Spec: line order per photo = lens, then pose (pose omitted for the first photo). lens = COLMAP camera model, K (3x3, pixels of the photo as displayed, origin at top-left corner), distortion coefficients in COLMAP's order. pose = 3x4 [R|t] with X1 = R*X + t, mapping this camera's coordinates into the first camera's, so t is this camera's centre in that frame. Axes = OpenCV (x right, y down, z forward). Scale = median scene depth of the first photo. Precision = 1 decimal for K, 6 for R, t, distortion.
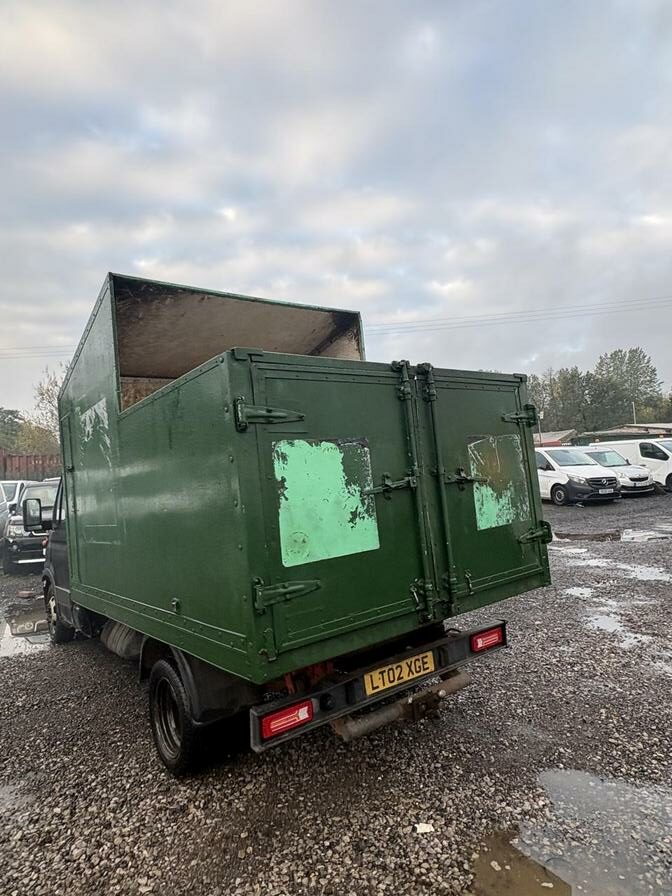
lens RADIAL K [[546.3, 0, 337.6], [0, 546.3, 453.1], [0, 0, 1]] dist [0.005714, 0.003593]
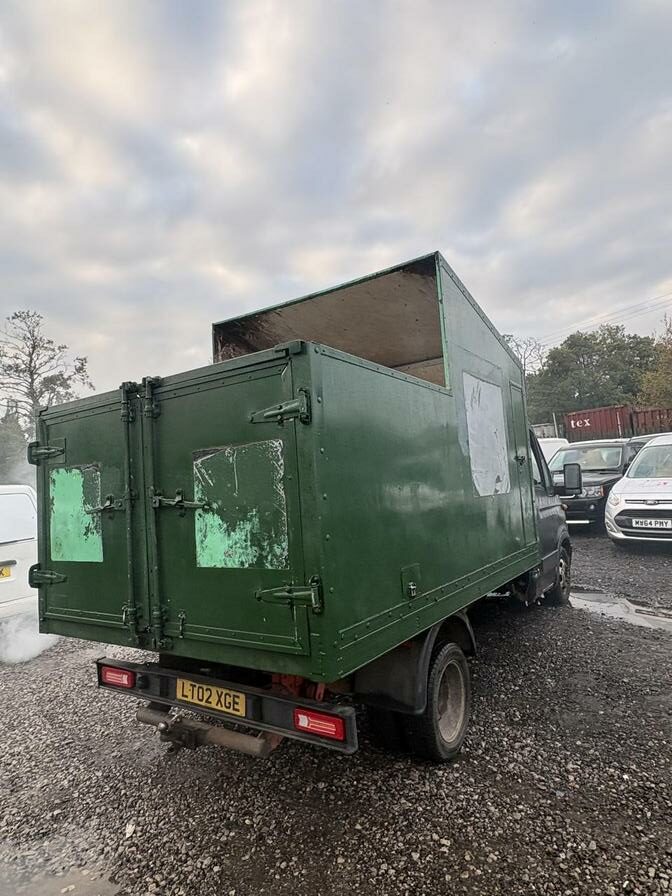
lens RADIAL K [[546.3, 0, 333.9], [0, 546.3, 455.1], [0, 0, 1]] dist [0.005714, 0.003593]
pose [[0.305024, 0.011092, -0.952280, 1.084799], [0.090643, 0.995055, 0.040624, -0.039445], [0.948021, -0.098708, 0.302510, 0.952318]]
